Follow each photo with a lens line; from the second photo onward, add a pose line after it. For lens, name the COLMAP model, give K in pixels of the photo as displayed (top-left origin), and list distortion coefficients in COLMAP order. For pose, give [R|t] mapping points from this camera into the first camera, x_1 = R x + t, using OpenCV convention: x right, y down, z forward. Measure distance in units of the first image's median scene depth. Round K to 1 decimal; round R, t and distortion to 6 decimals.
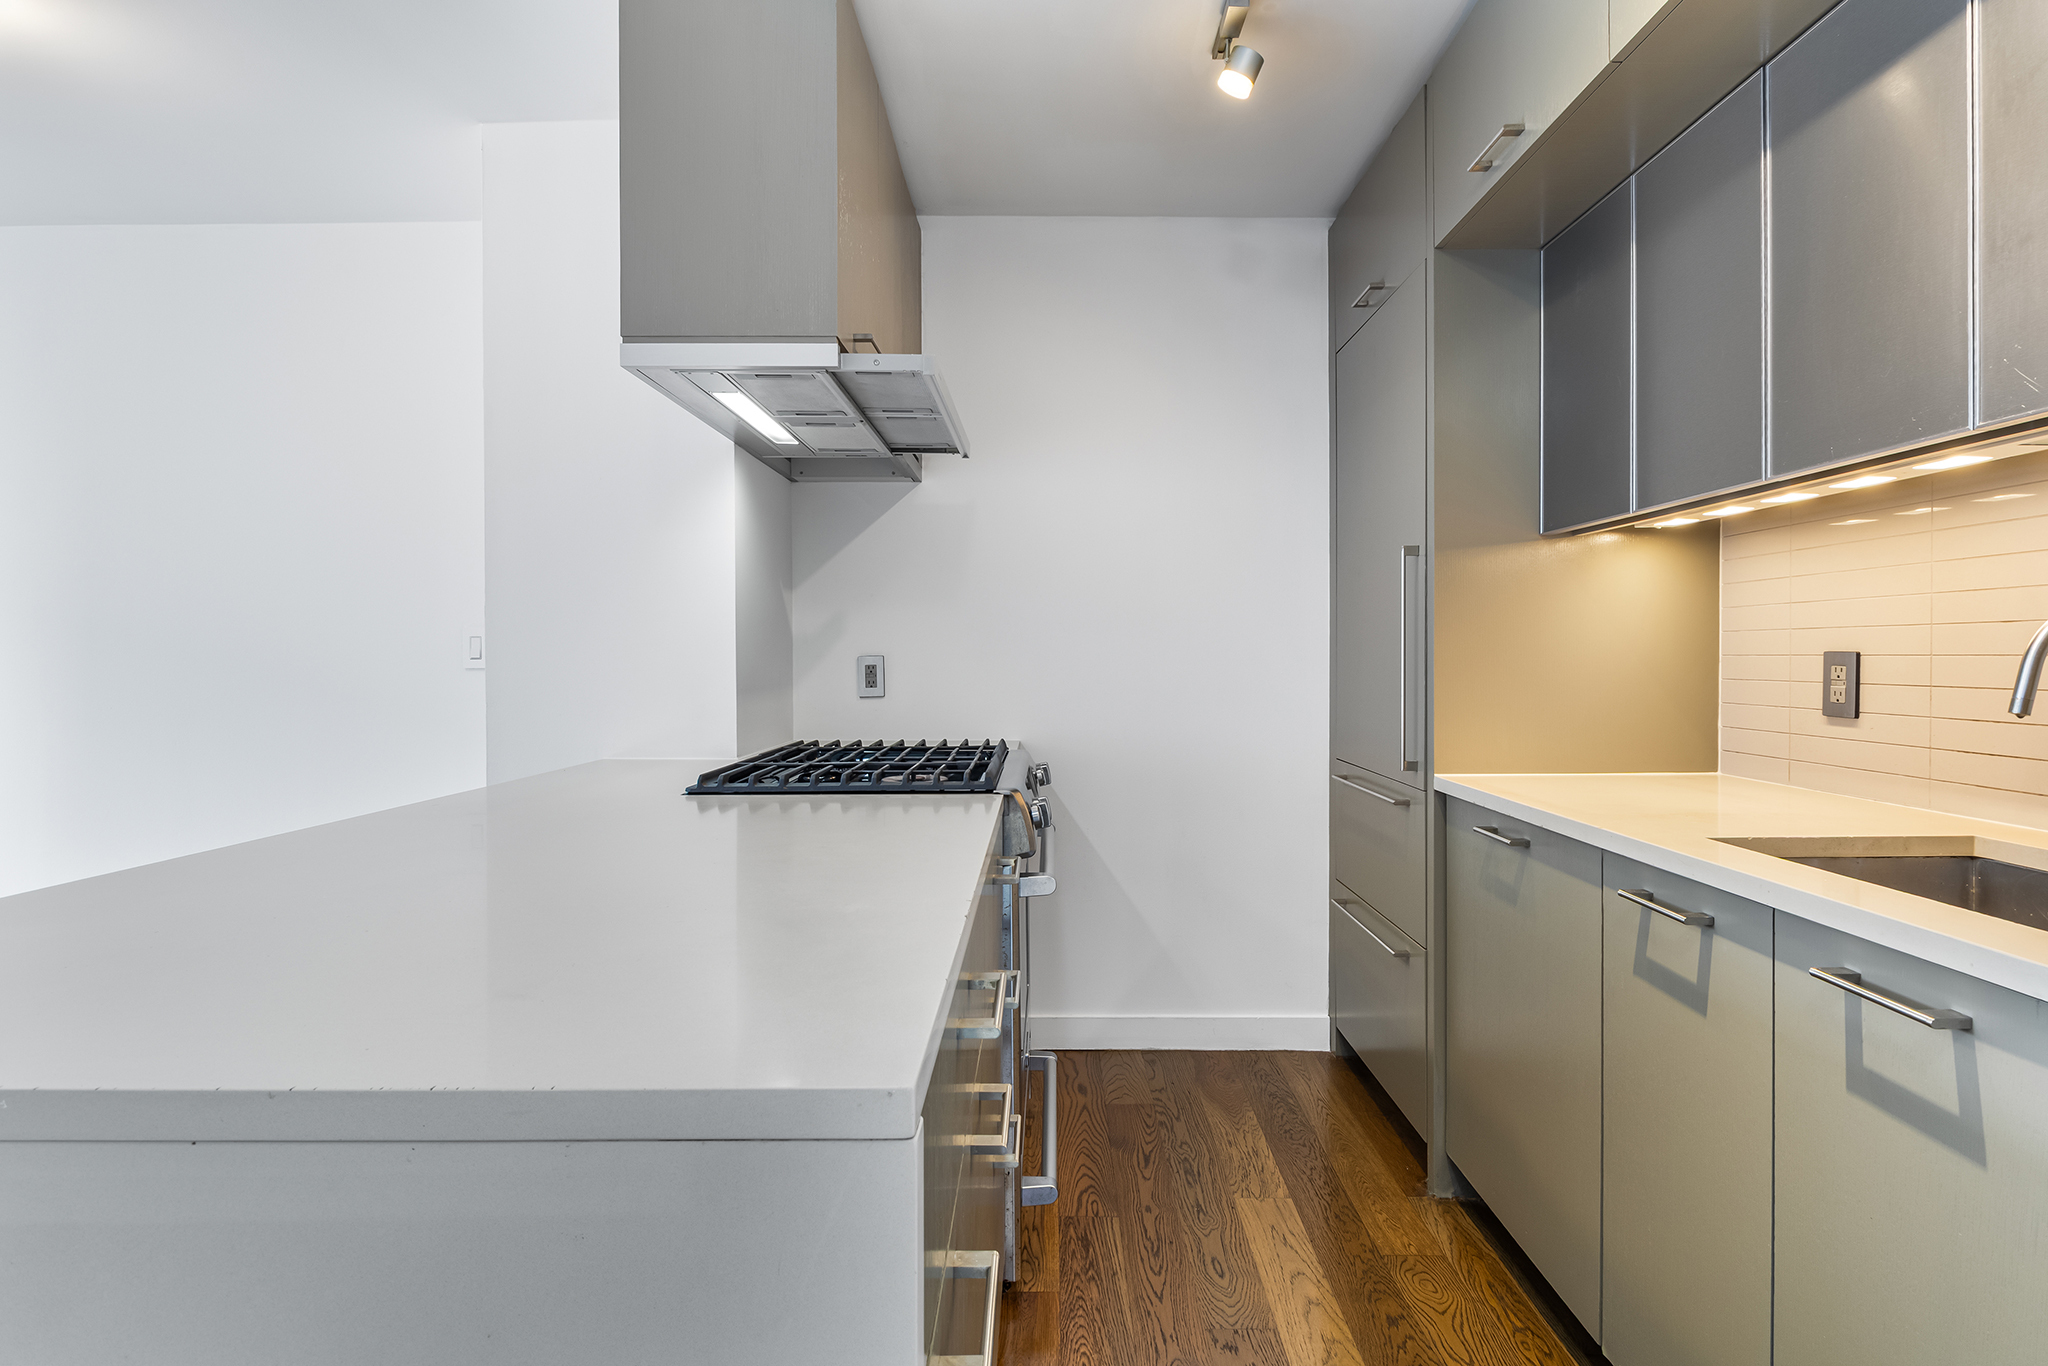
lens RADIAL K [[997.1, 0, 1057.4], [0, 997.1, 668.0], [0, 0, 1]] dist [-0.004798, 0.000468]
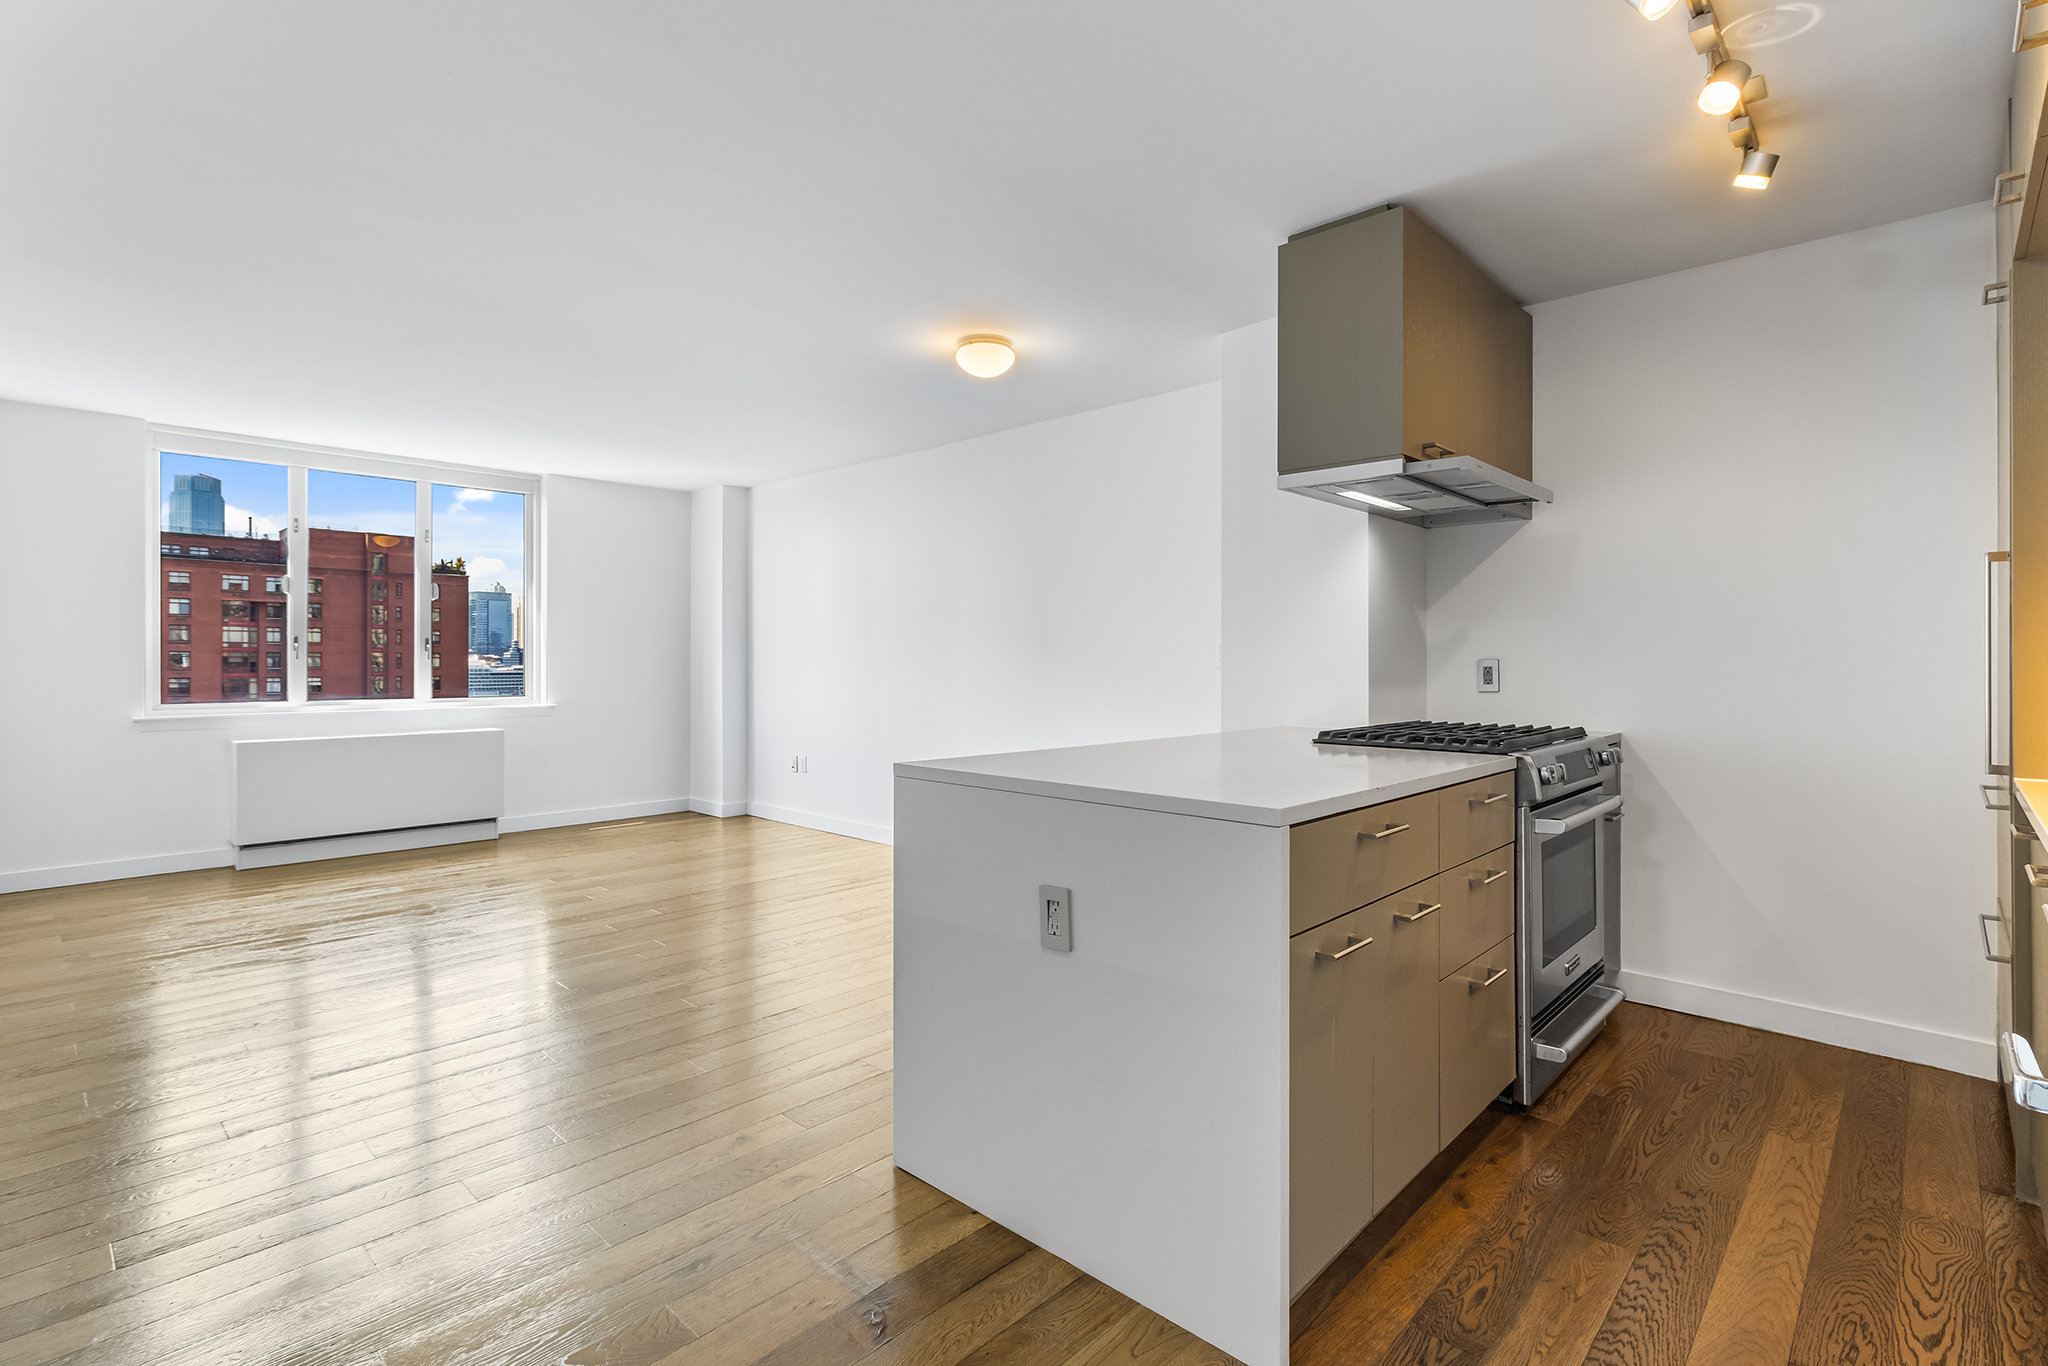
lens RADIAL K [[959.0, 0, 1029.7], [0, 959.0, 669.2], [0, 0, 1]] dist [0.001425, 0.000022]
pose [[0.720162, 0.009752, -0.693738, 0.323570], [-0.011555, 0.999931, 0.002062, 0.005686], [0.693710, 0.006531, 0.720225, -0.388414]]
